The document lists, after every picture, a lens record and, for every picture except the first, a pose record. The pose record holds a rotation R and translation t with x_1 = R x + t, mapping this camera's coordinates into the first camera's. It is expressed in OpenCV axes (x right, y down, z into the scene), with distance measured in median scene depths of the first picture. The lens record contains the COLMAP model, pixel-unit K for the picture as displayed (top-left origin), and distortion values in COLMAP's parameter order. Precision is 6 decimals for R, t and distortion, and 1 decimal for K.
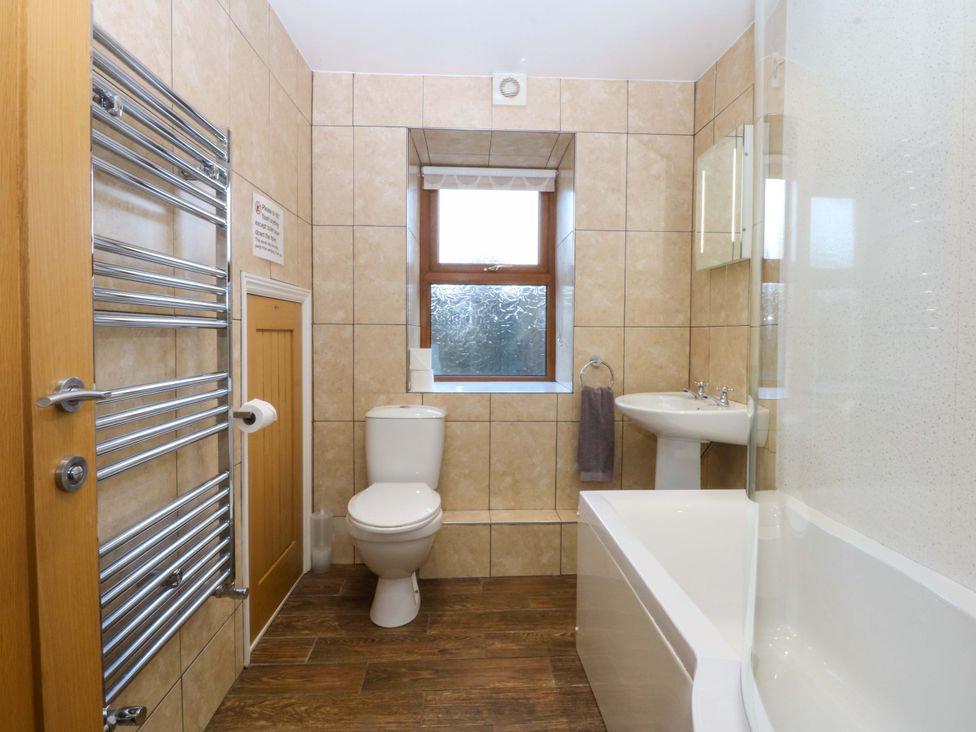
lens RADIAL K [[513.9, 0, 462.2], [0, 513.9, 353.0], [0, 0, 1]] dist [0.003182, -0.019945]
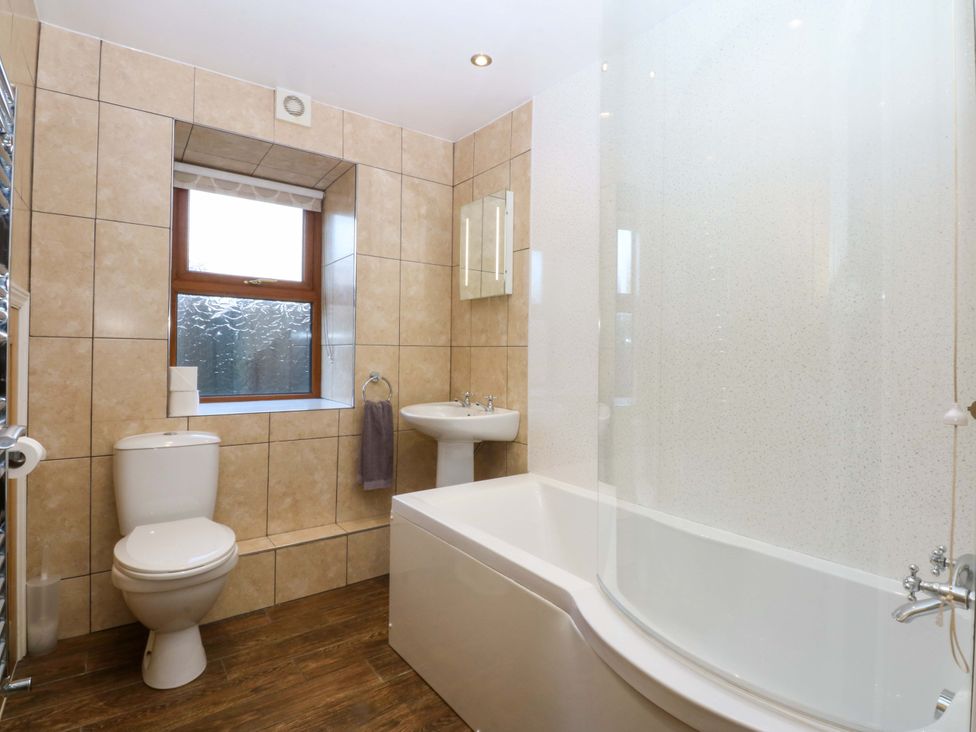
lens RADIAL K [[513.9, 0, 462.2], [0, 513.9, 353.0], [0, 0, 1]] dist [0.003182, -0.019945]
pose [[0.837841, 0.006149, 0.545879, -0.177514], [0.011106, 0.999538, -0.028306, -0.002133], [-0.545801, 0.029779, 0.837386, -0.004140]]
